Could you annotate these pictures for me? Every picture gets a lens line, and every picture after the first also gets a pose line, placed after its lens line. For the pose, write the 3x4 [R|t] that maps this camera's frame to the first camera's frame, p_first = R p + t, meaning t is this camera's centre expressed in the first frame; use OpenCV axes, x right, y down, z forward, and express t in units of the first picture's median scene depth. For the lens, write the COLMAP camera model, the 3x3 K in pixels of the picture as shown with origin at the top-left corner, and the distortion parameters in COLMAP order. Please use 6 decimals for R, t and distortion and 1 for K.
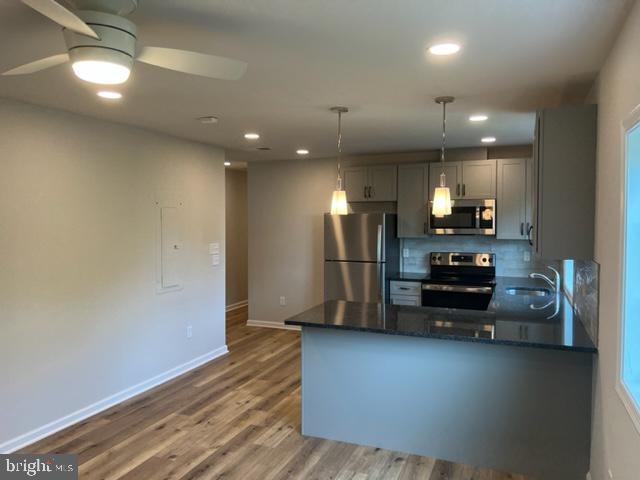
lens RADIAL K [[482.6, 0, 319.2], [0, 482.6, 236.9], [0, 0, 1]] dist [0.050773, -0.059052]
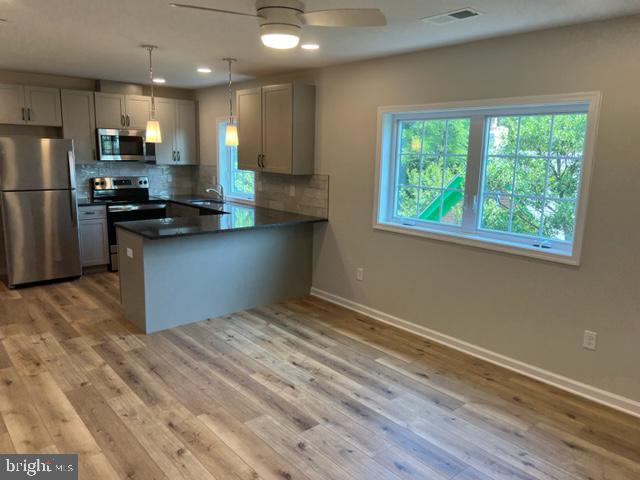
lens RADIAL K [[482.6, 0, 317.8], [0, 482.6, 239.9], [0, 0, 1]] dist [0.050773, -0.059052]
pose [[0.447077, -0.147914, 0.882181, -0.739296], [0.009763, 0.986981, 0.160538, -0.000557], [-0.894442, -0.063160, 0.442701, 0.109753]]
